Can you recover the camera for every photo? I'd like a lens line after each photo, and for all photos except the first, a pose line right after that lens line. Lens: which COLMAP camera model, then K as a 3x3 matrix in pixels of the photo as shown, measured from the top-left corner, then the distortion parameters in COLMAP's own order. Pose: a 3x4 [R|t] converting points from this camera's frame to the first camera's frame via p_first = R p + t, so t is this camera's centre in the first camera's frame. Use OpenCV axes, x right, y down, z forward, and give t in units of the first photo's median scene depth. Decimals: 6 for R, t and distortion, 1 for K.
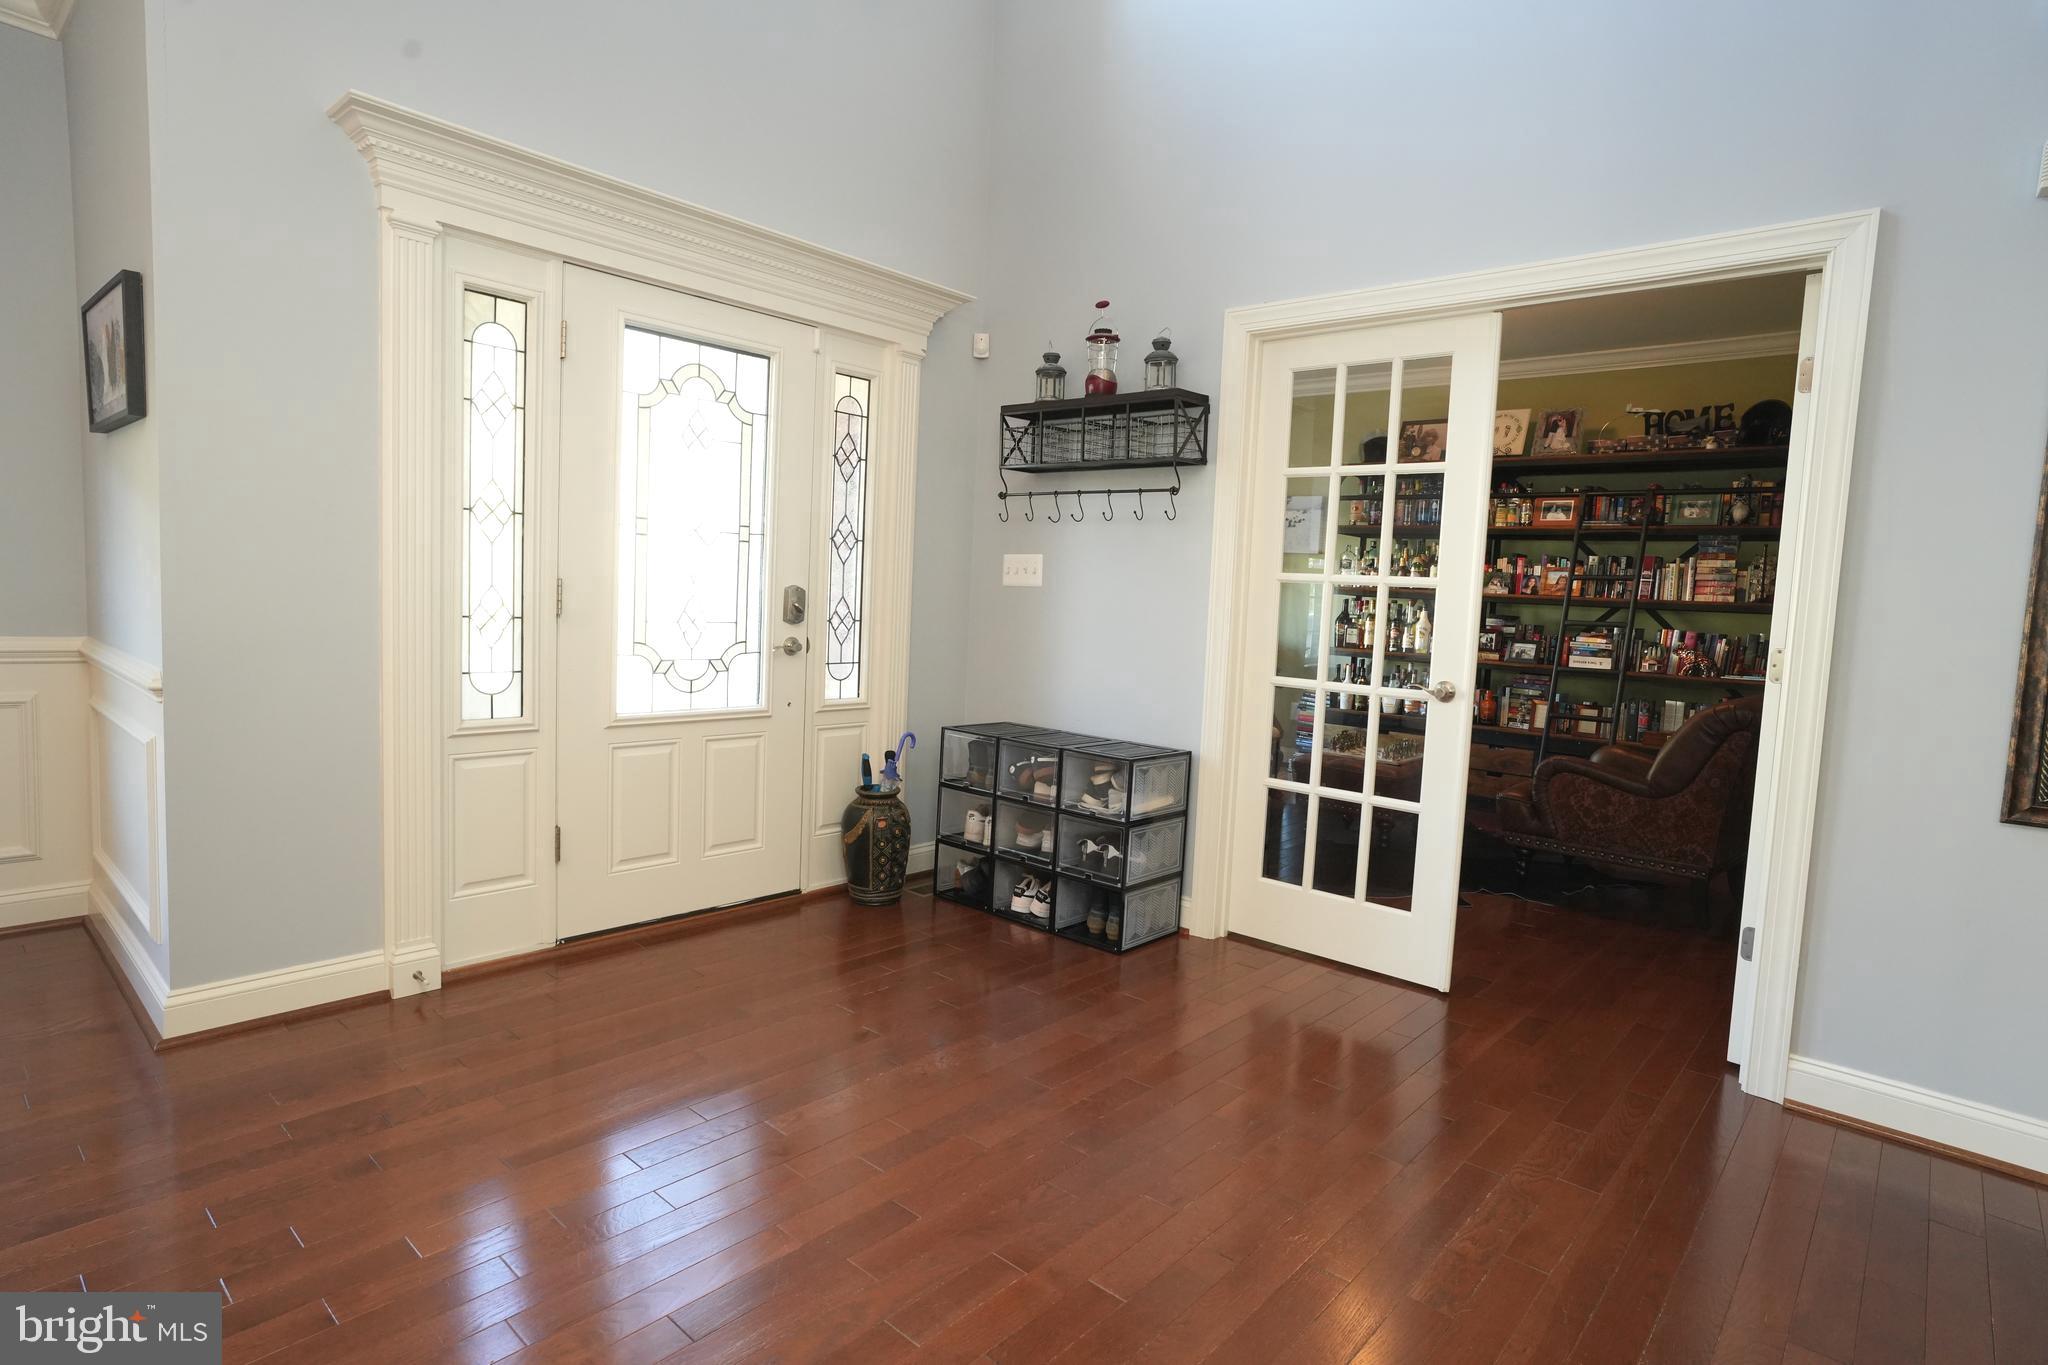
lens RADIAL K [[1052.1, 0, 1037.6], [0, 1052.1, 677.1], [0, 0, 1]] dist [-0.004009, 0.000575]
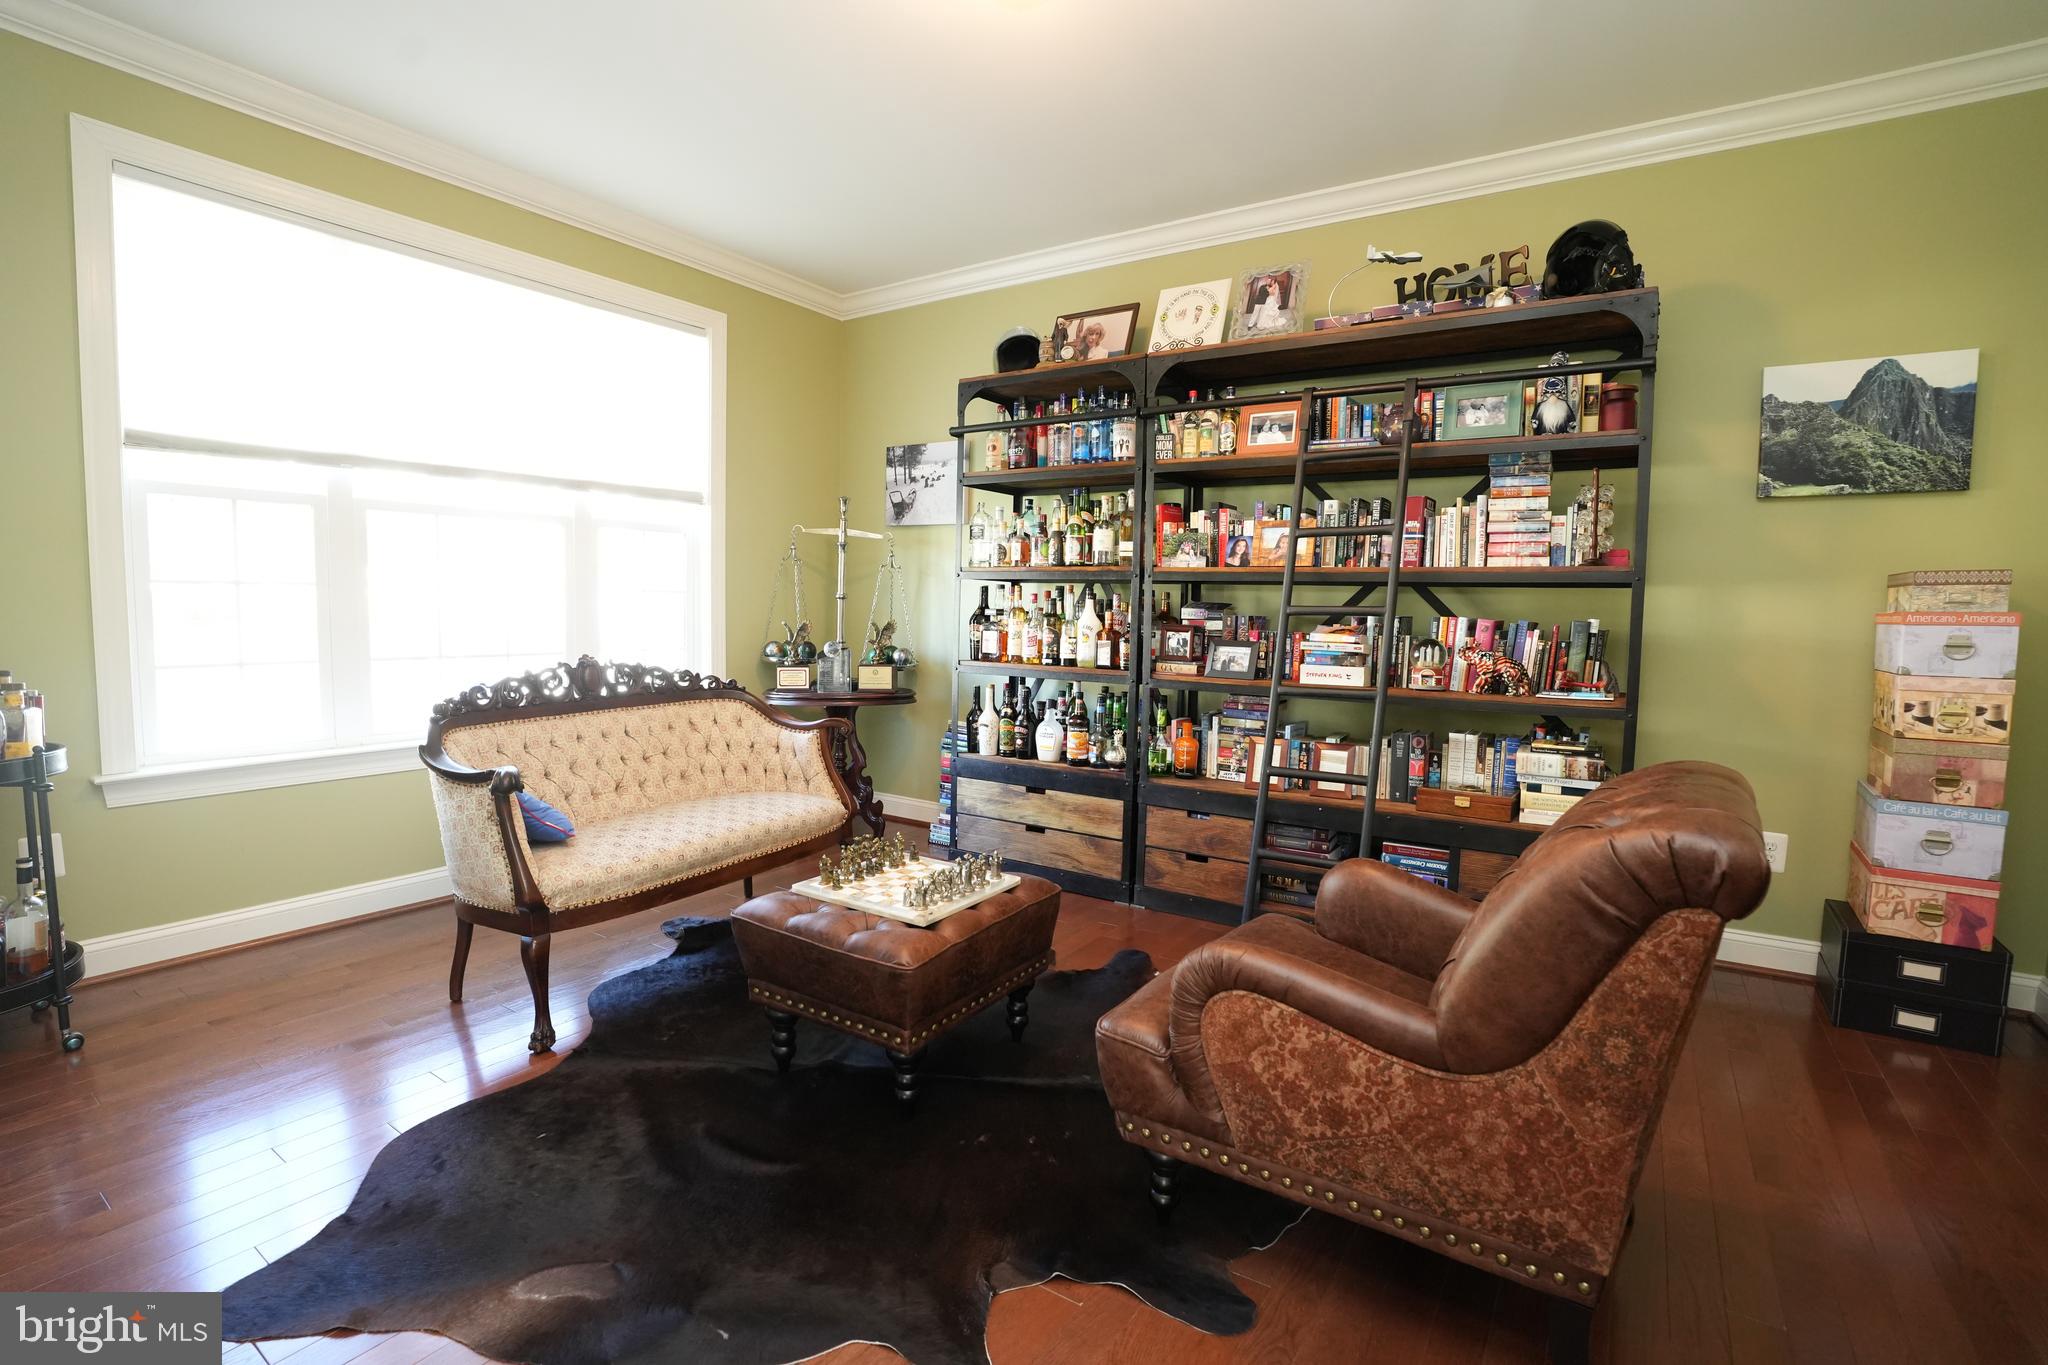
lens RADIAL K [[940.8, 0, 1021.0], [0, 940.8, 679.3], [0, 0, 1]] dist [-0.069175, 0.017615]
pose [[0.991261, -0.039439, 0.125881, 0.278011], [0.039237, 0.999222, 0.004091, -0.020612], [-0.125944, 0.000884, 0.992037, 0.484854]]
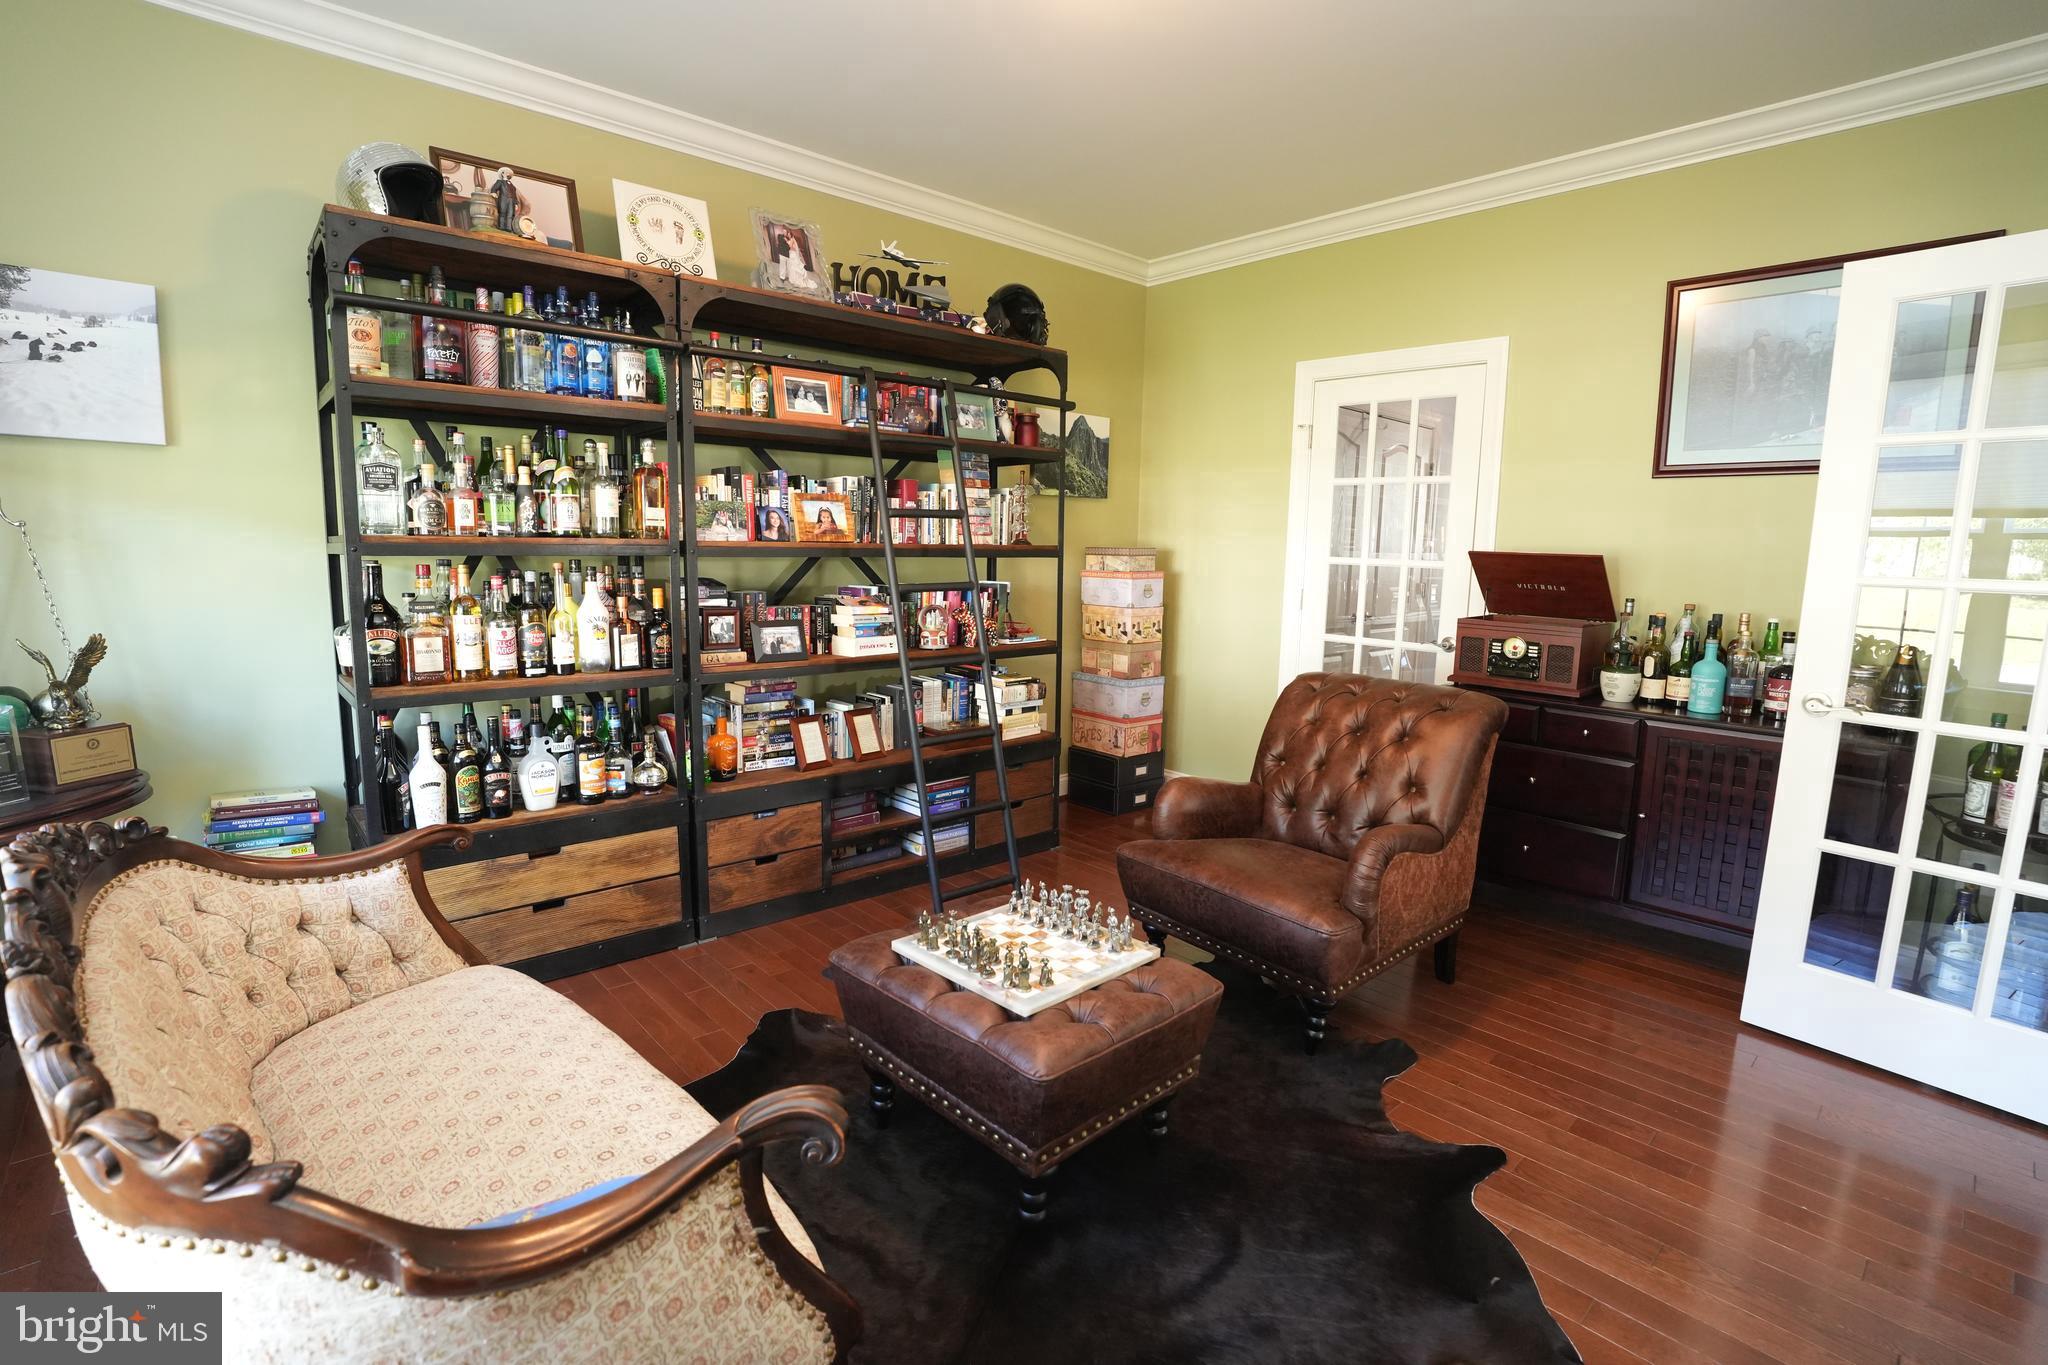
lens RADIAL K [[940.8, 0, 1028.5], [0, 940.8, 681.6], [0, 0, 1]] dist [-0.069175, 0.017615]
pose [[0.125950, -0.185373, 0.974563, -0.025096], [0.068537, 0.981665, 0.177866, -0.086982], [-0.989666, 0.044392, 0.136346, 0.821963]]
